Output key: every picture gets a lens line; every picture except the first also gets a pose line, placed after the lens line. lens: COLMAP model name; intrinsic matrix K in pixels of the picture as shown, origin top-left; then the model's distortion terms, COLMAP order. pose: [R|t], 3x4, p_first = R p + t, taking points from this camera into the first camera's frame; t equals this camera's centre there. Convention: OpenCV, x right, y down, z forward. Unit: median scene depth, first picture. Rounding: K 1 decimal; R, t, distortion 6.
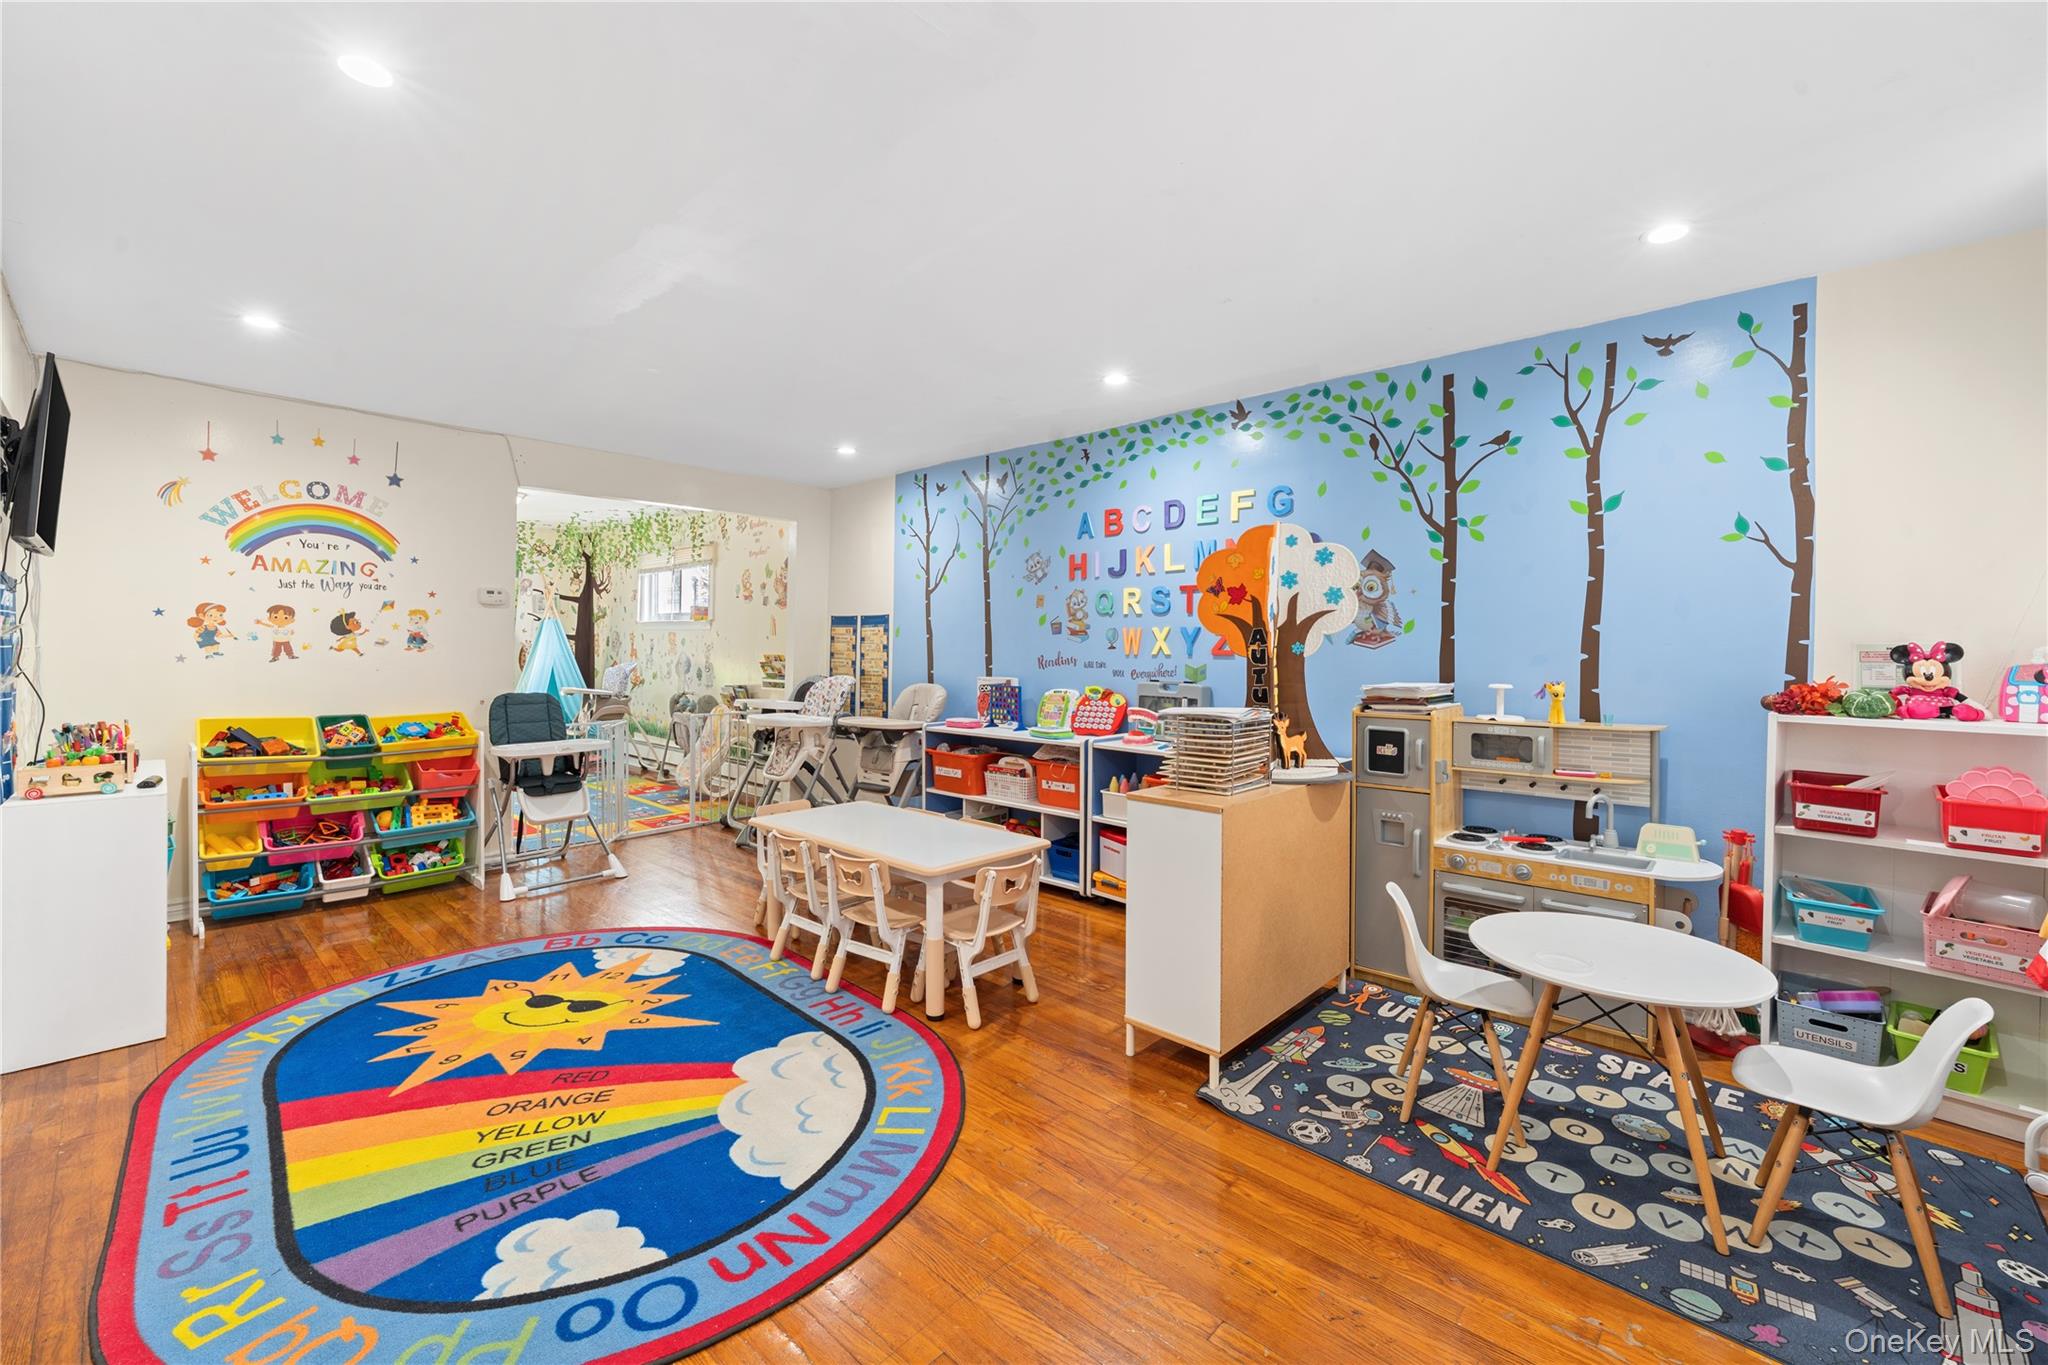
lens RADIAL K [[831.5, 0, 1029.0], [0, 831.5, 669.4], [0, 0, 1]] dist [0.002303, -0.000009]
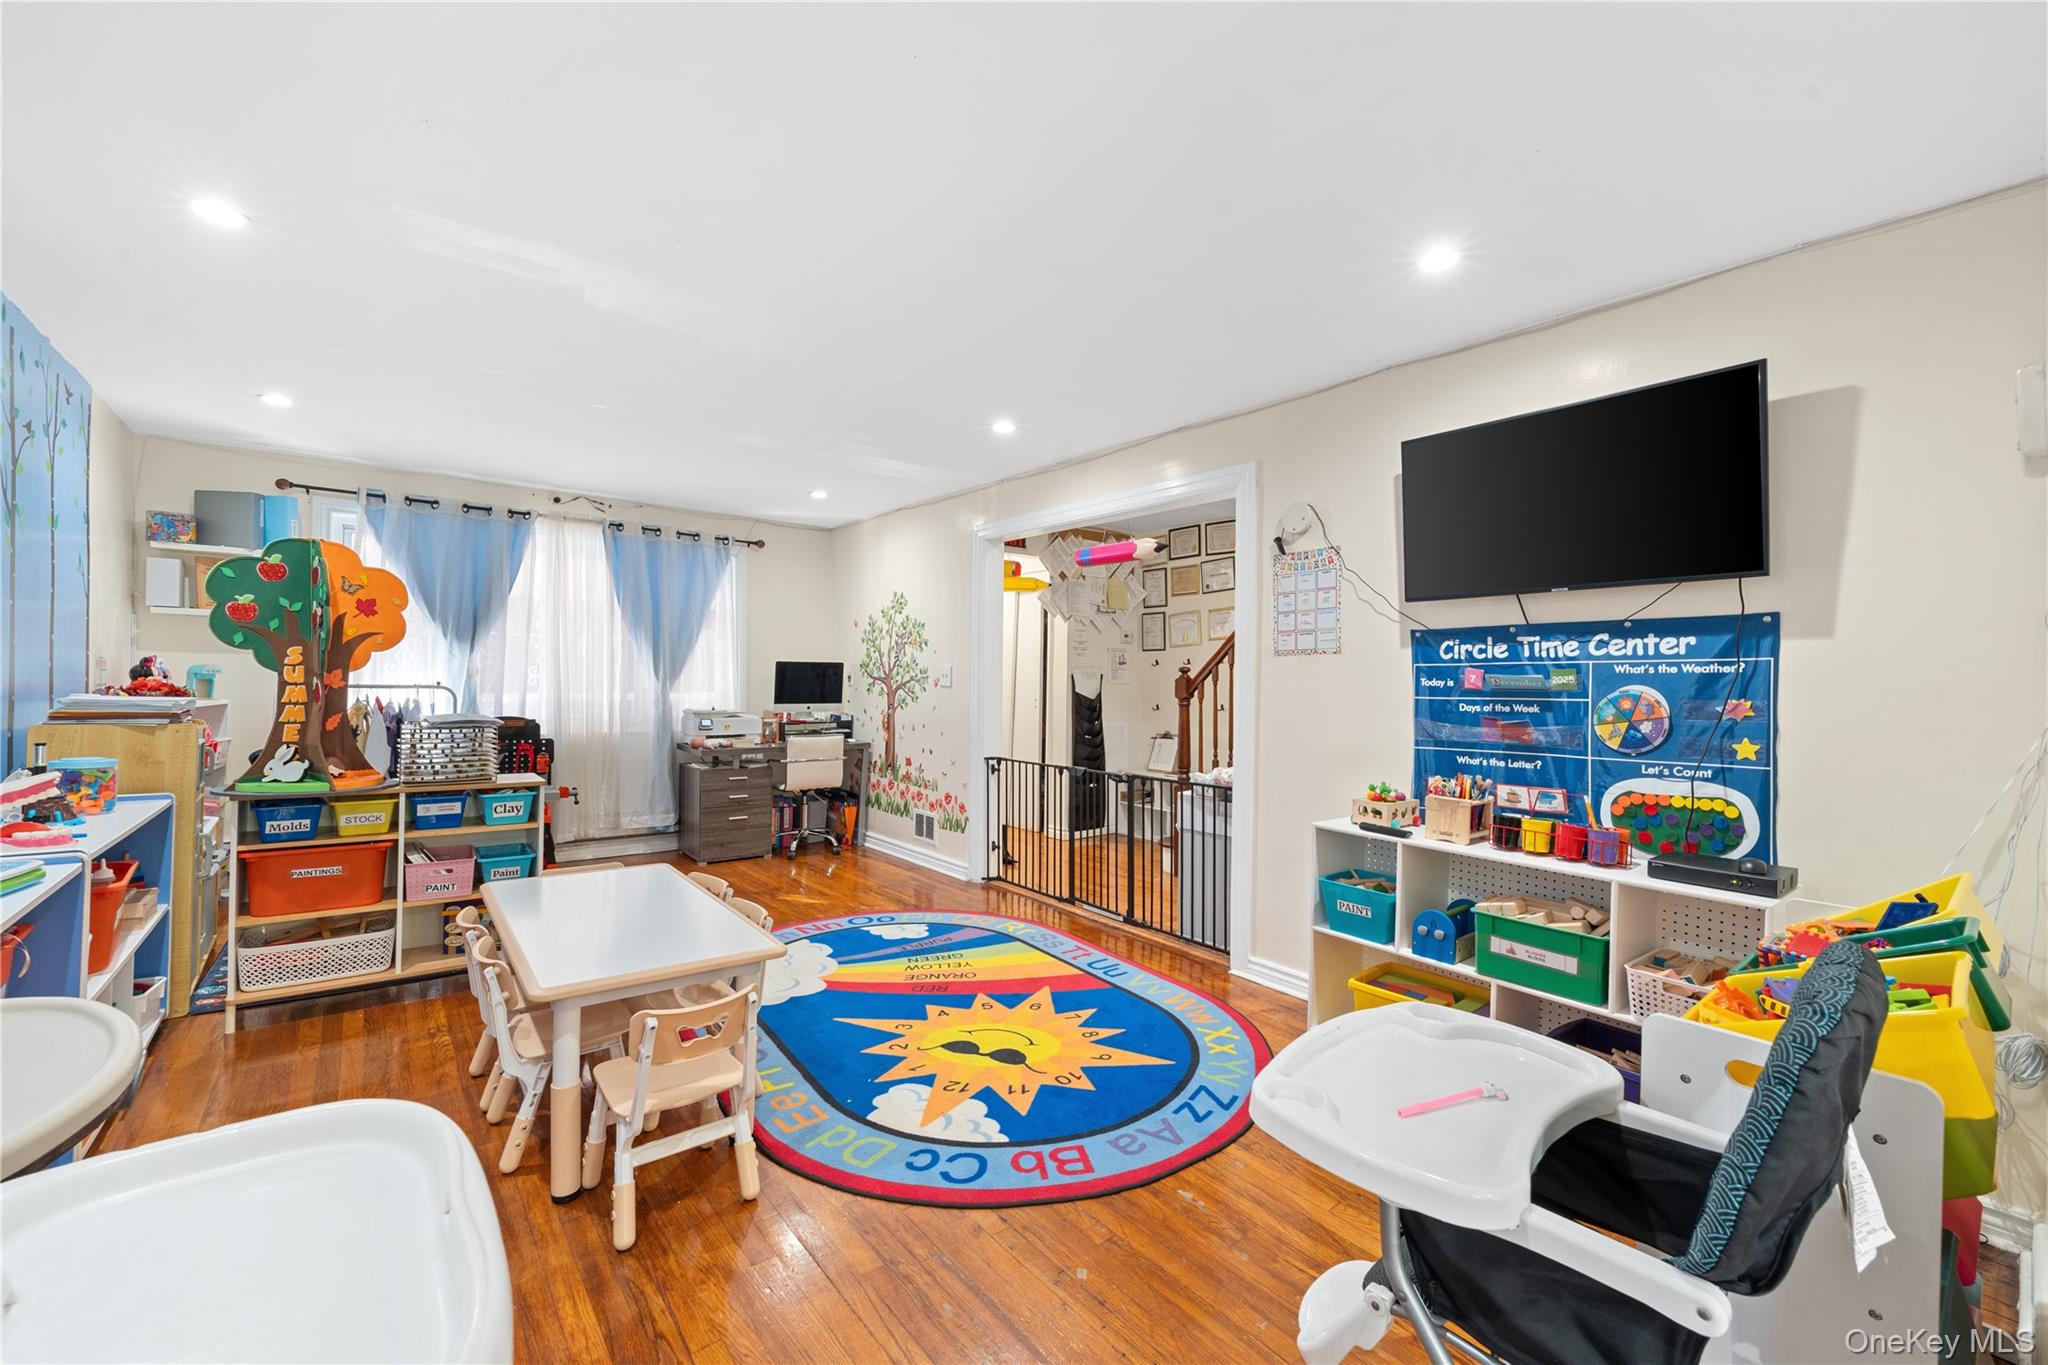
lens RADIAL K [[831.5, 0, 1032.8], [0, 831.5, 681.1], [0, 0, 1]] dist [0.002303, -0.000009]
pose [[-0.988913, -0.025882, 0.146220, -0.806179], [-0.022846, 0.999488, 0.022401, -0.056623], [-0.146725, 0.018812, -0.988998, 2.104418]]
